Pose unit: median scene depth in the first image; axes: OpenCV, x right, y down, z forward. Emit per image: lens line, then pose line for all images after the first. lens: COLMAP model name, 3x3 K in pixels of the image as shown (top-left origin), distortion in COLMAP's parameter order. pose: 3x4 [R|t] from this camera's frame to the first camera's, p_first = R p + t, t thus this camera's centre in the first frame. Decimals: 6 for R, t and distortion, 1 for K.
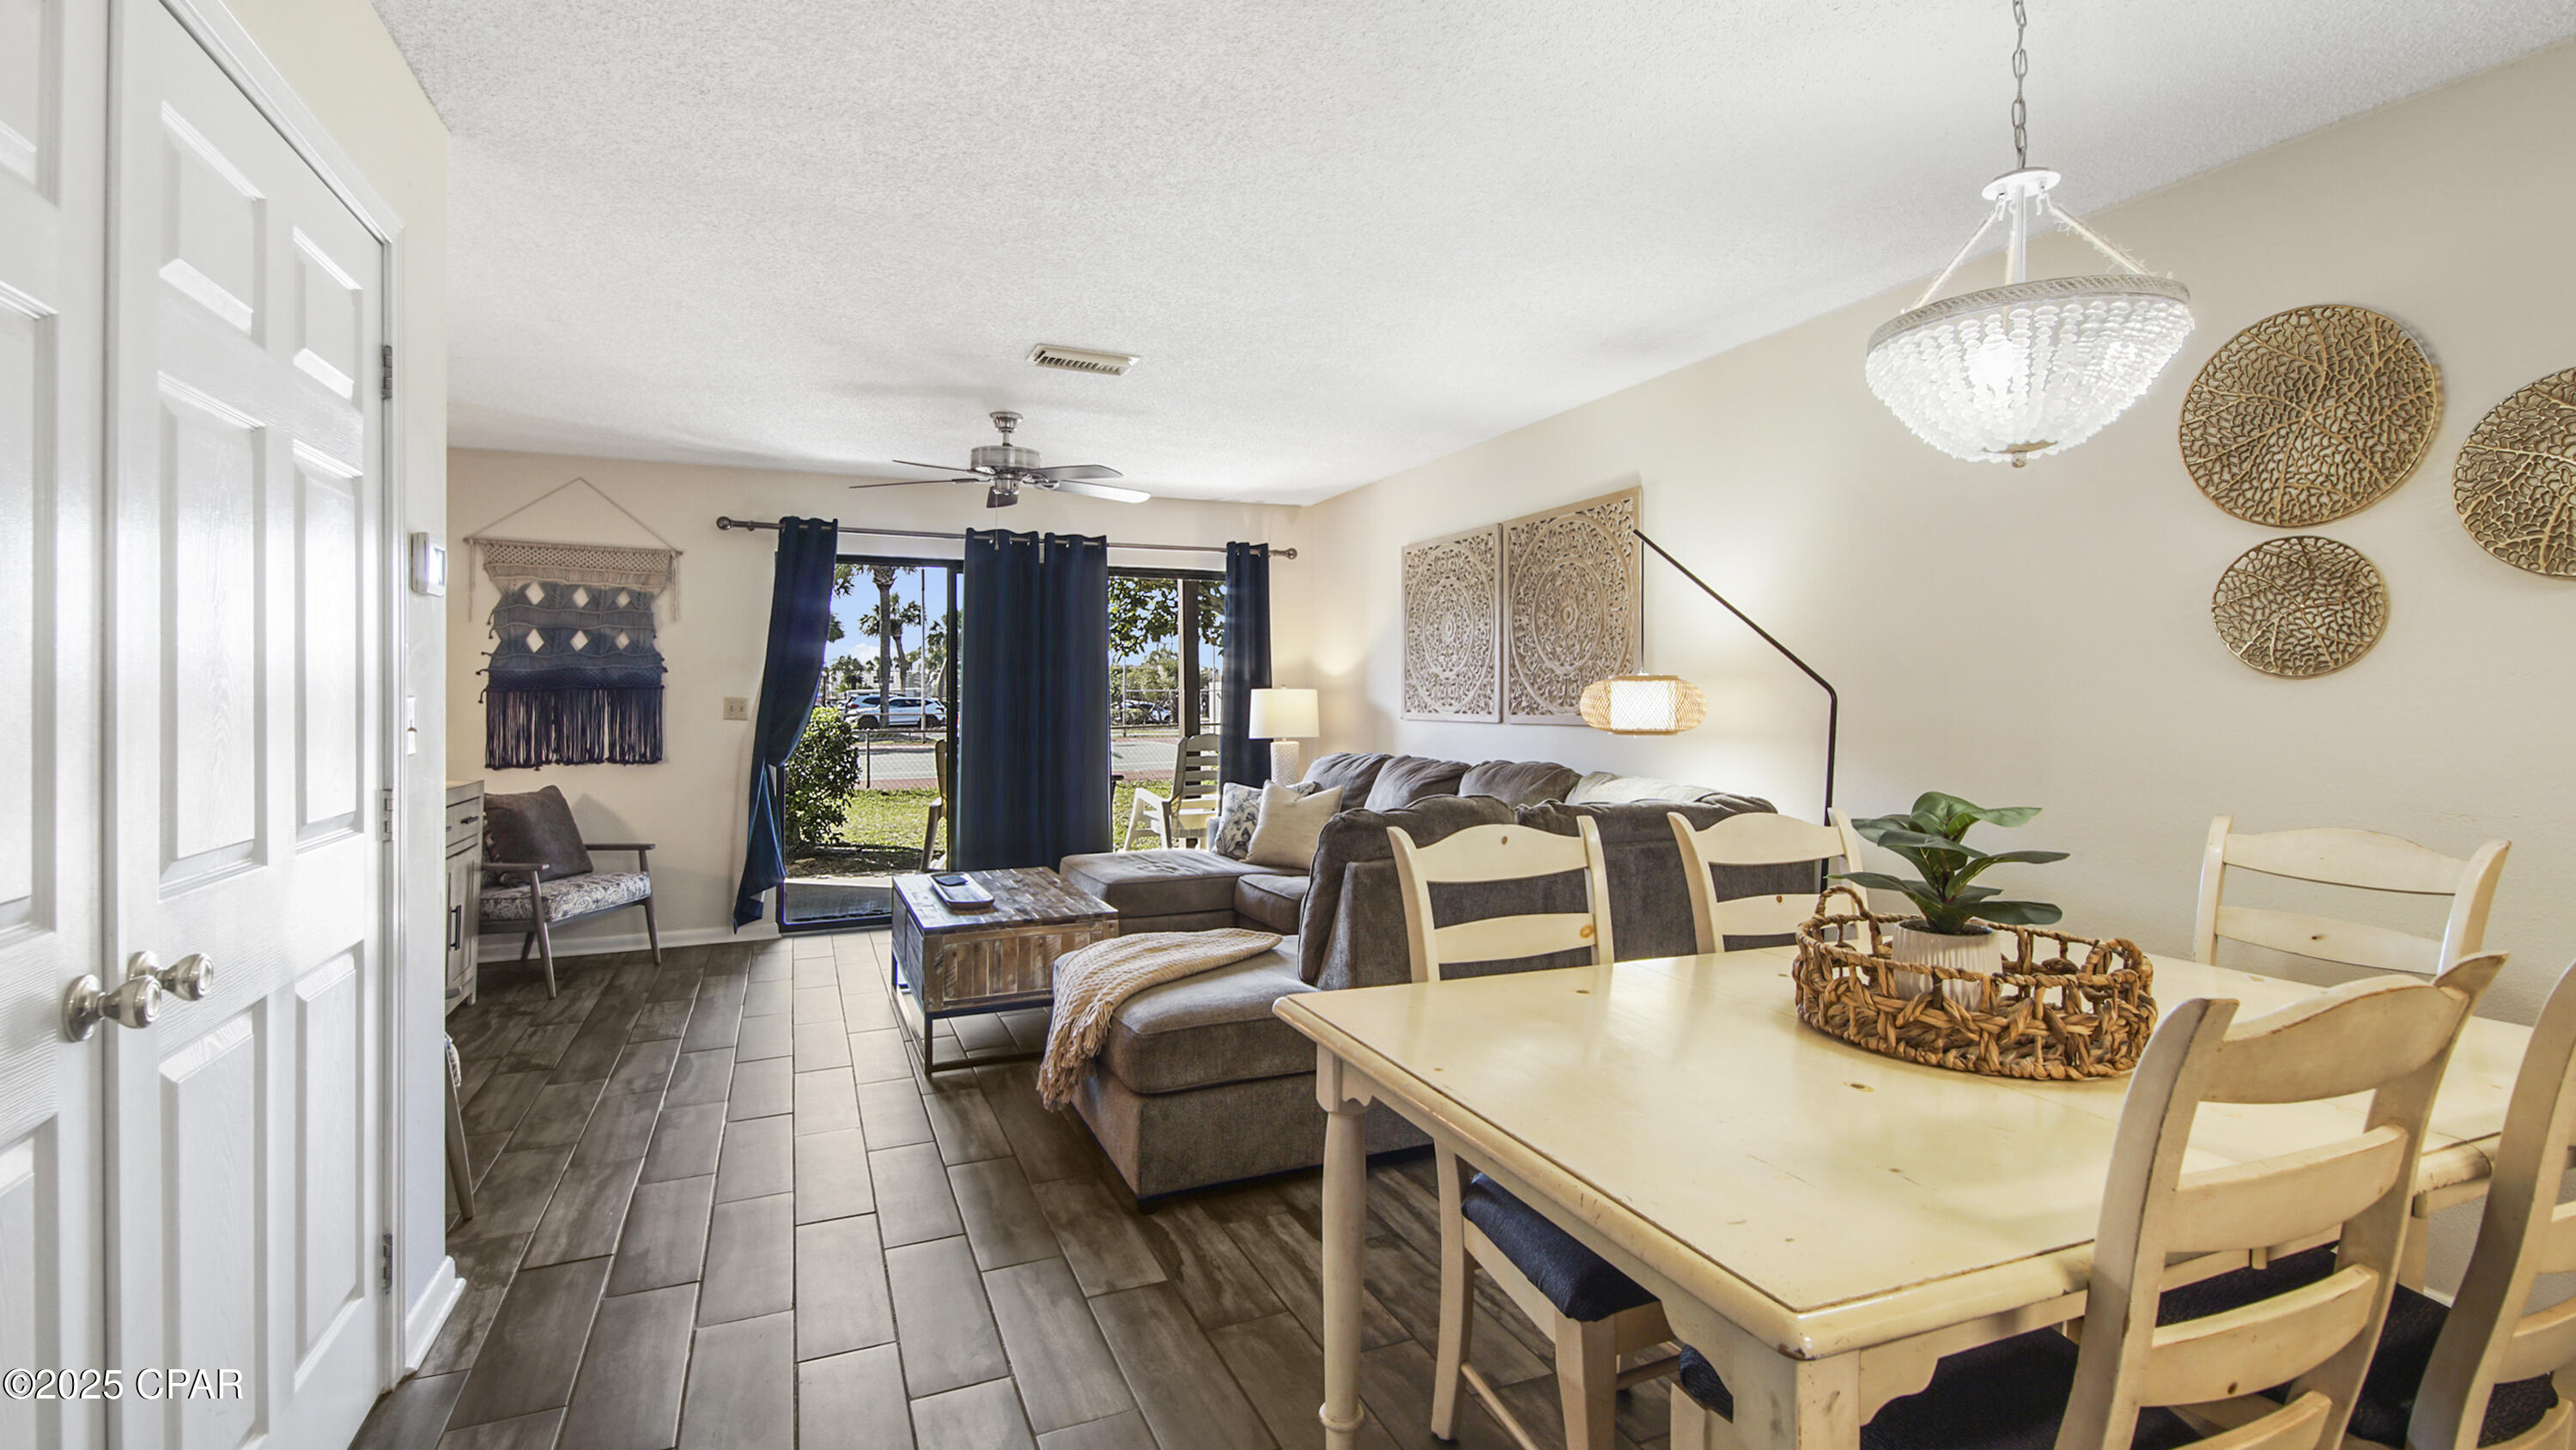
lens RADIAL K [[1103.3, 0, 1289.0], [0, 1103.3, 687.3], [0, 0, 1]] dist [0.026157, -0.000120]
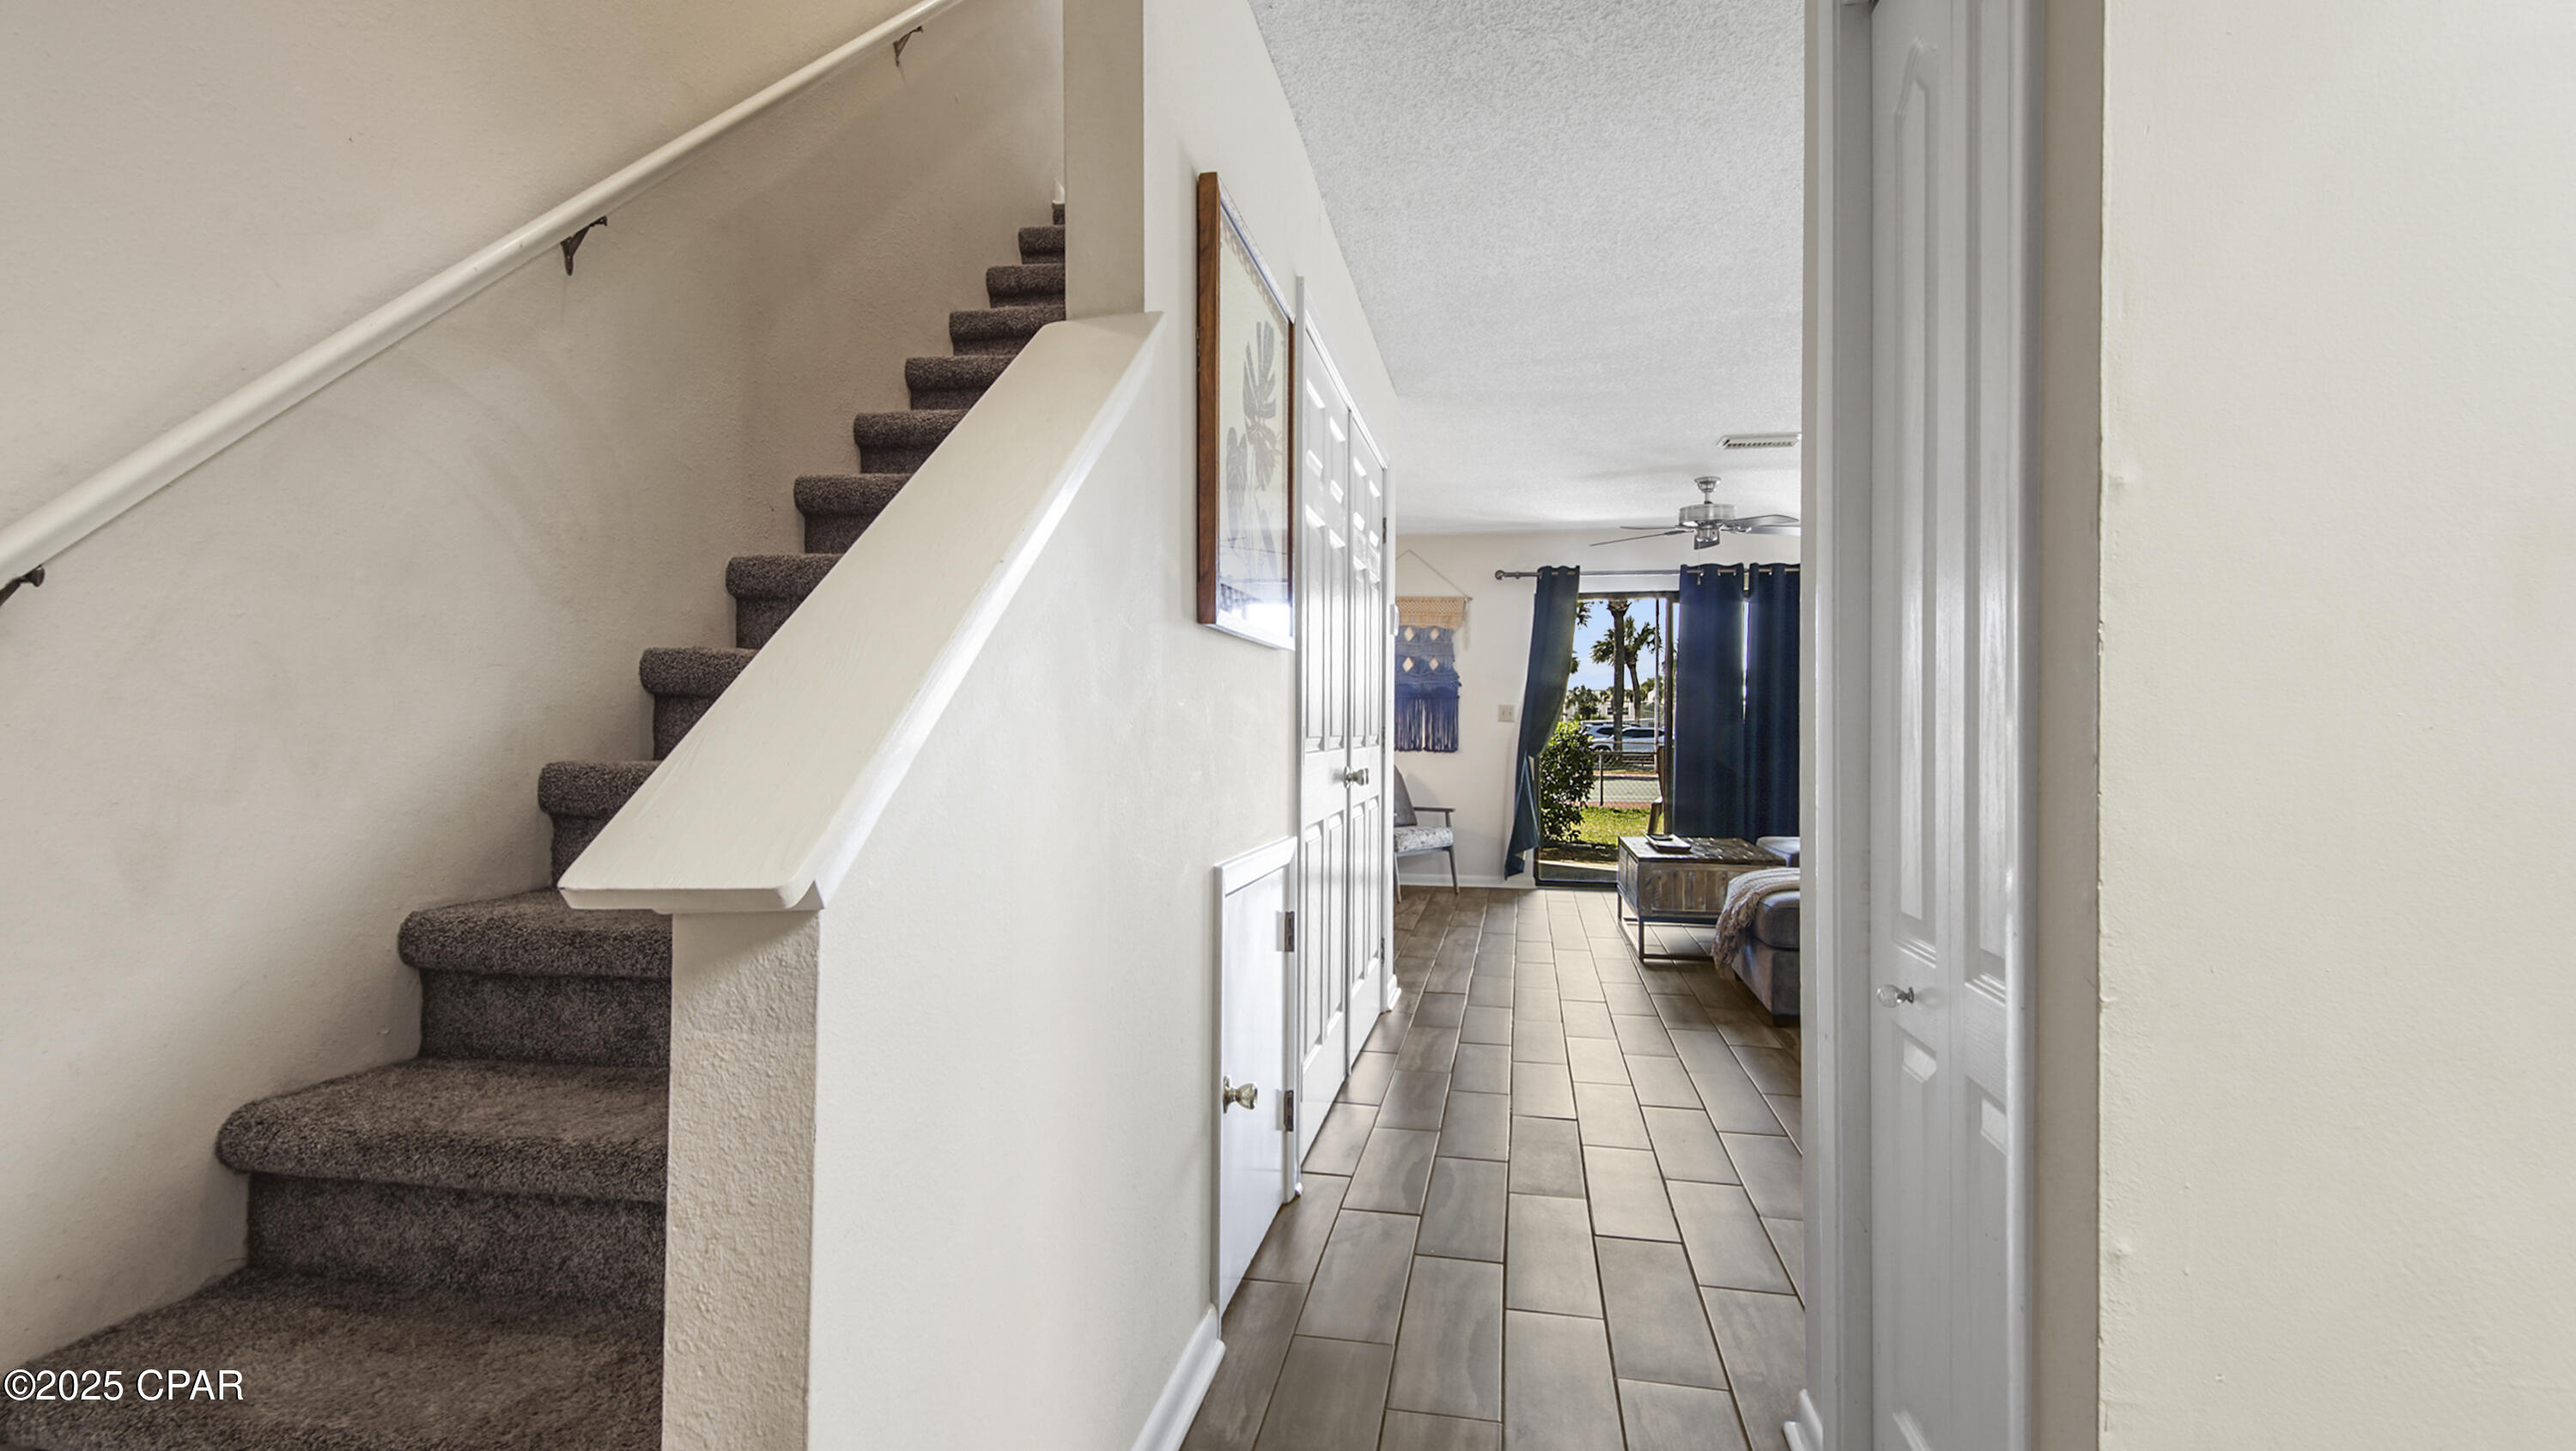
lens RADIAL K [[1161.7, 0, 1301.1], [0, 1161.7, 722.0], [0, 0, 1]] dist [0.015221, -0.015269]
pose [[0.815942, 0.008367, -0.578074, 0.111354], [-0.004972, 0.999960, 0.007456, 0.021377], [0.578113, -0.003210, 0.815951, -0.291655]]
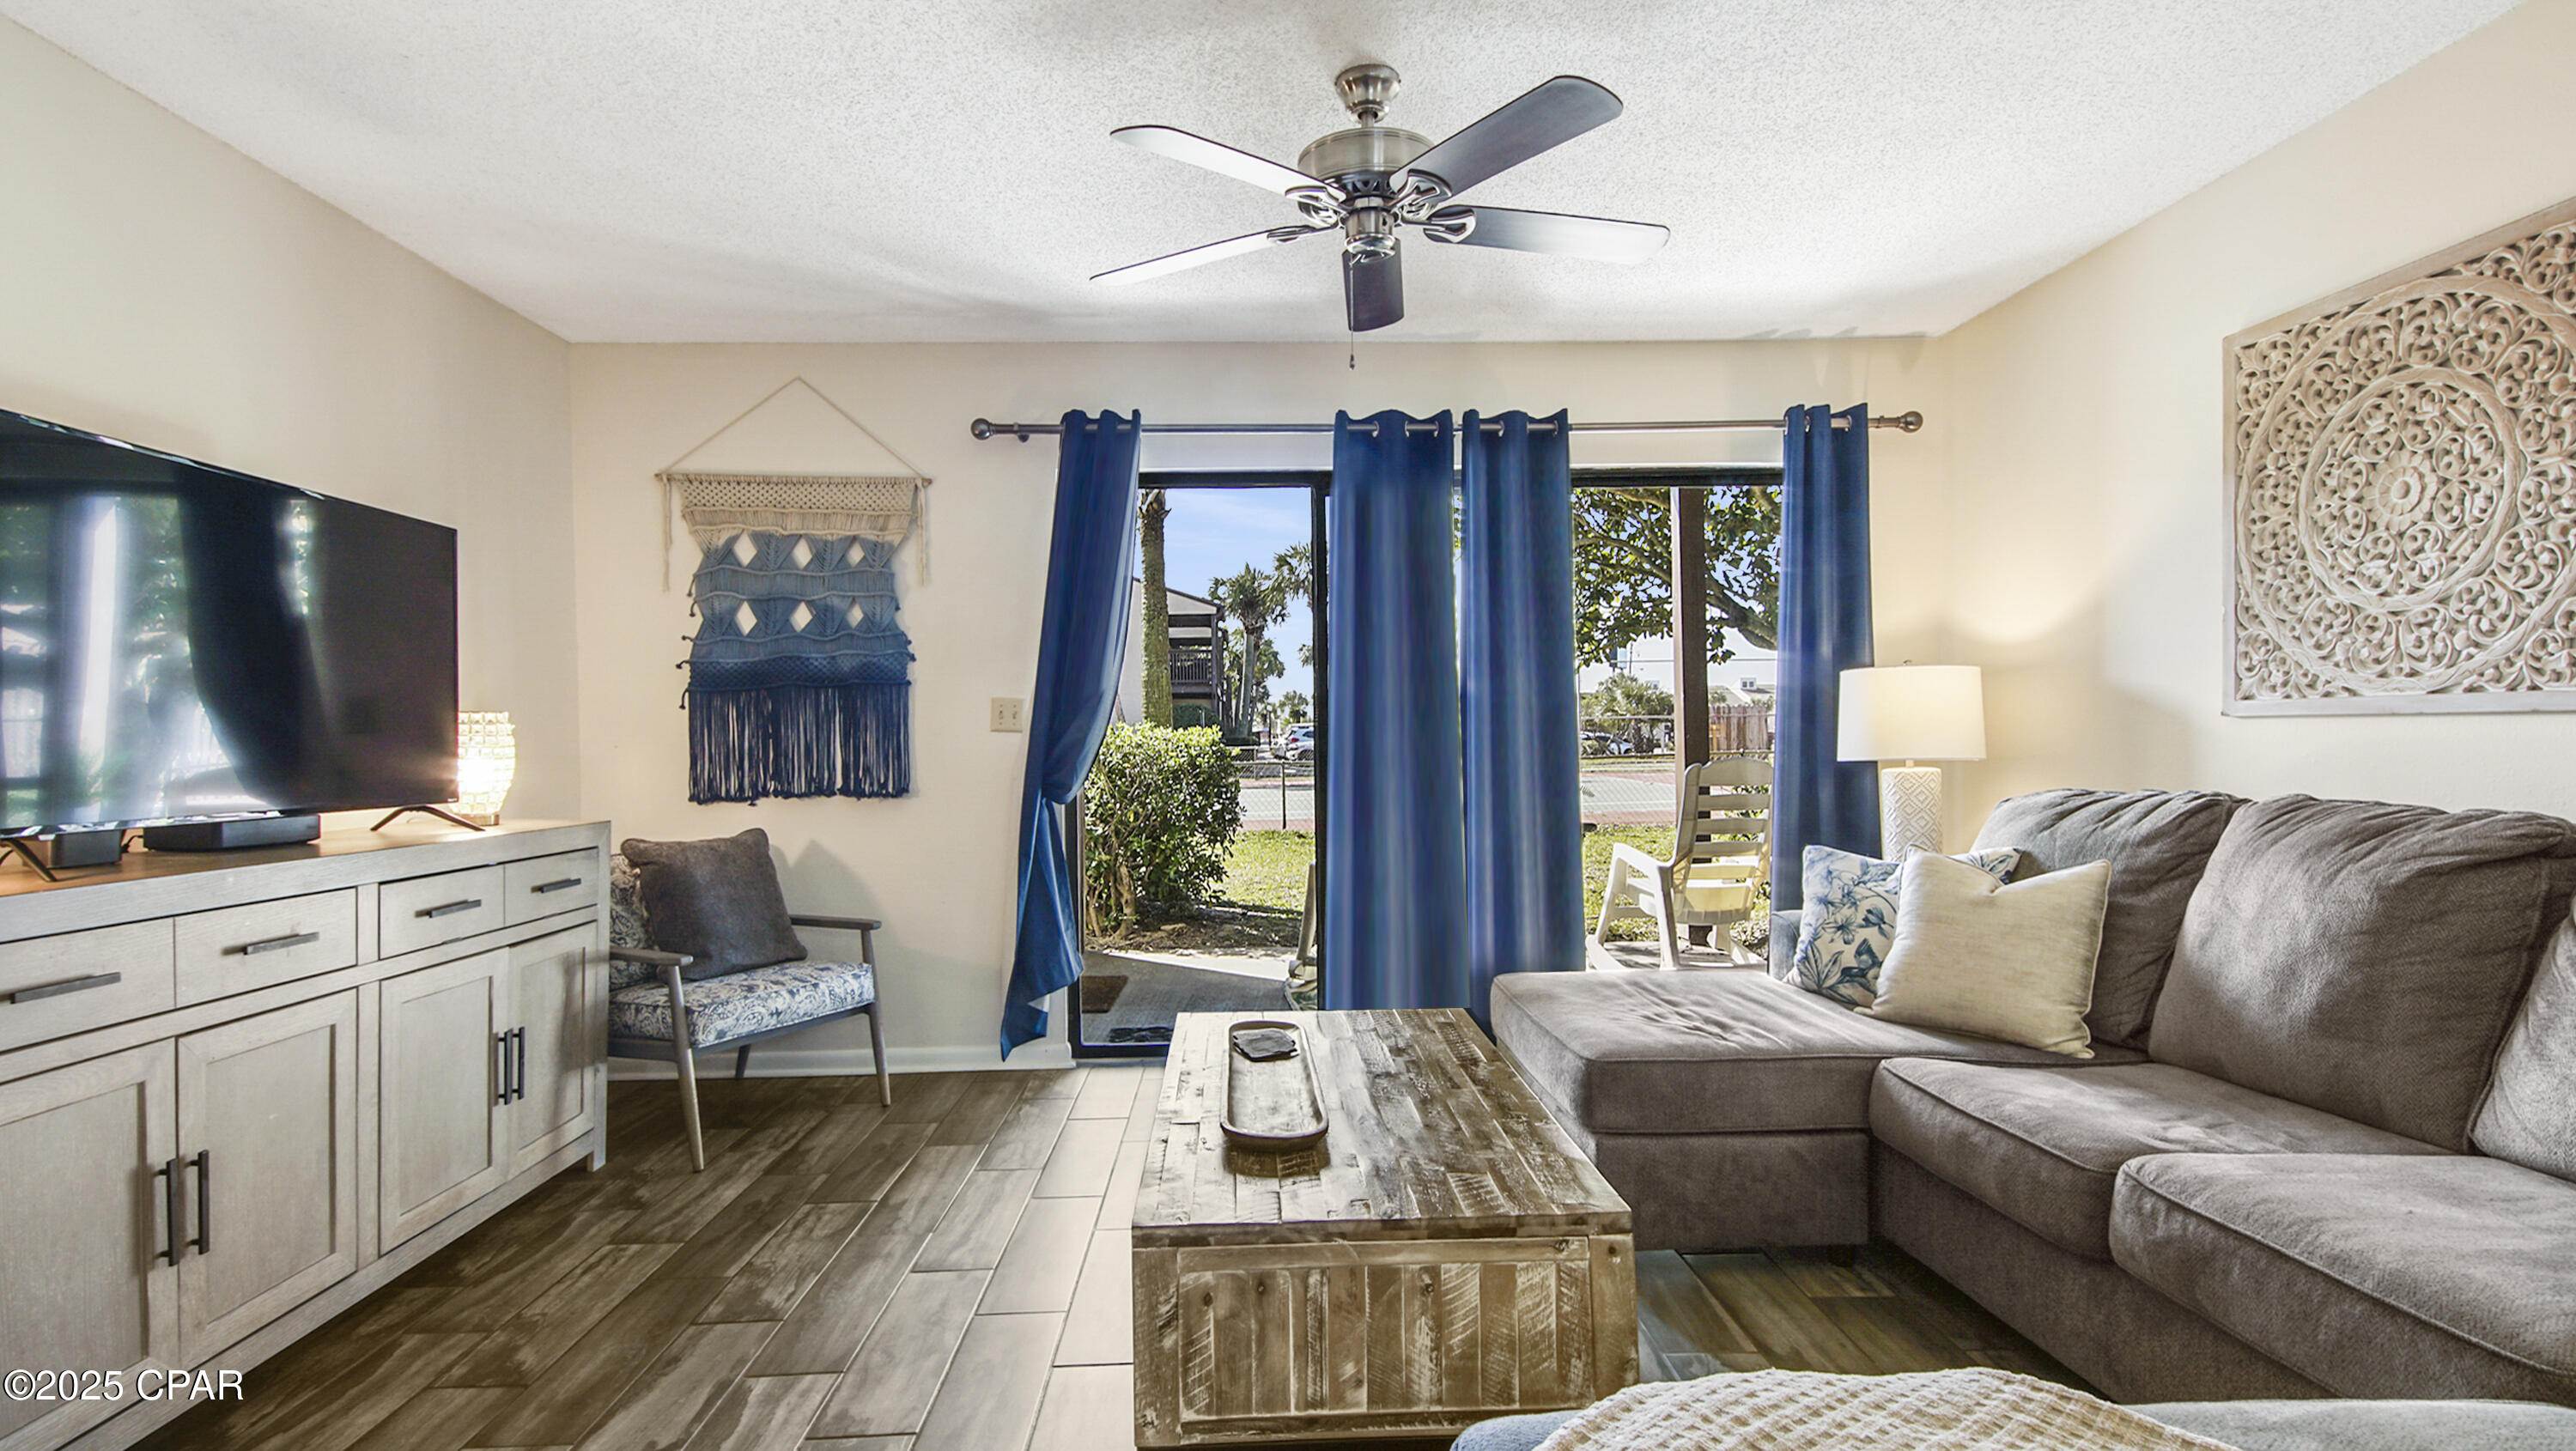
lens RADIAL K [[1258.6, 0, 1350.7], [0, 1258.6, 739.3], [0, 0, 1]] dist [0.033621, -0.000324]
pose [[0.947456, -0.006257, -0.319826, -0.070058], [0.012025, 0.999799, 0.016063, 0.025087], [0.319661, -0.019065, 0.947340, 0.373652]]
